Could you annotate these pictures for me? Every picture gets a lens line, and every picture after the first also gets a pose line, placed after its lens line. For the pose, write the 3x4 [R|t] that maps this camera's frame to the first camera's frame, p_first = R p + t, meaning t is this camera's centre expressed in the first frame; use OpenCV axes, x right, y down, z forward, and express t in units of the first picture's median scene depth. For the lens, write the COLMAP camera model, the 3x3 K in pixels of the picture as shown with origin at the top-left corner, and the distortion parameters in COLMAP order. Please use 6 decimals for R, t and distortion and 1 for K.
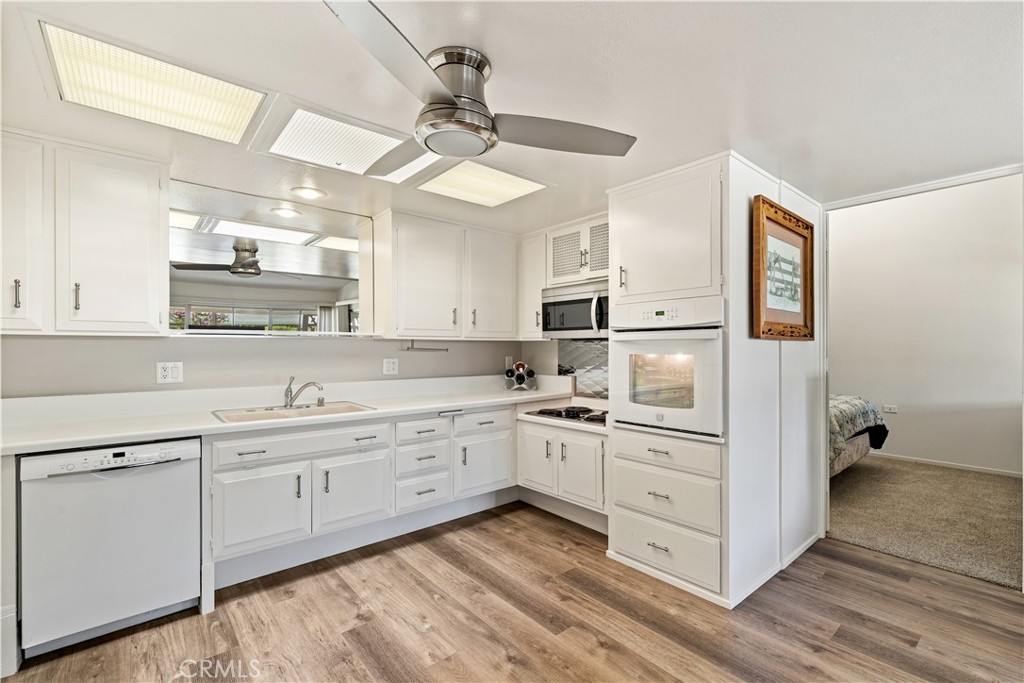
lens RADIAL K [[447.3, 0, 506.7], [0, 447.3, 348.4], [0, 0, 1]] dist [-0.001745, 0.000430]
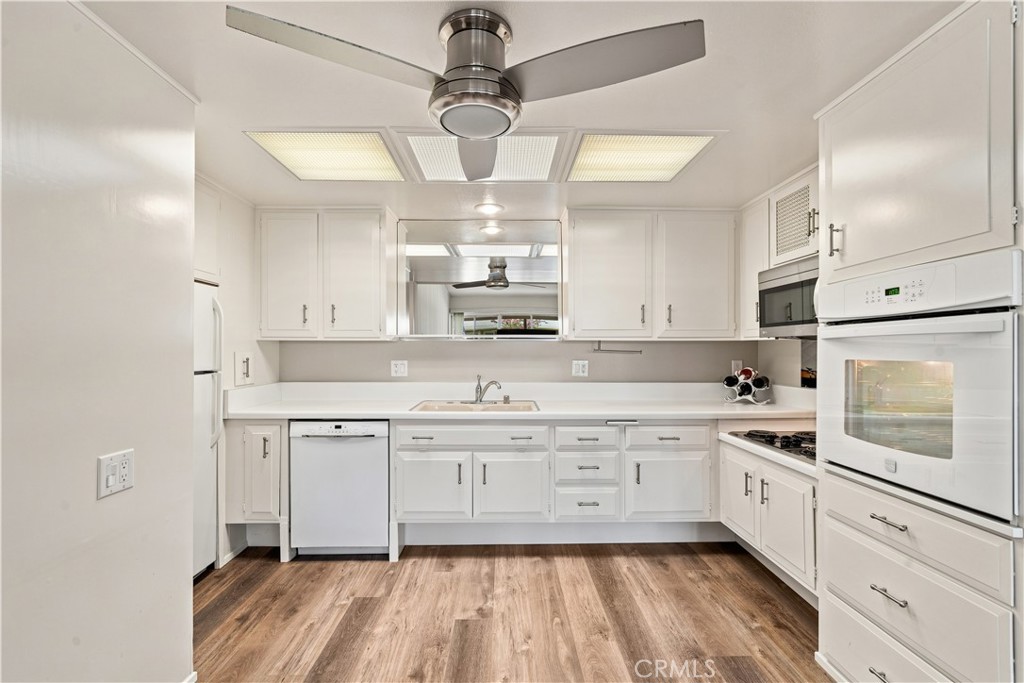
lens RADIAL K [[435.8, 0, 511.2], [0, 435.8, 349.3], [0, 0, 1]] dist [-0.002406, 0.000089]
pose [[0.778766, 0.000130, -0.627314, 0.276651], [-0.001523, 0.999997, -0.001683, 0.000328], [0.627312, 0.002266, 0.778765, 0.204653]]
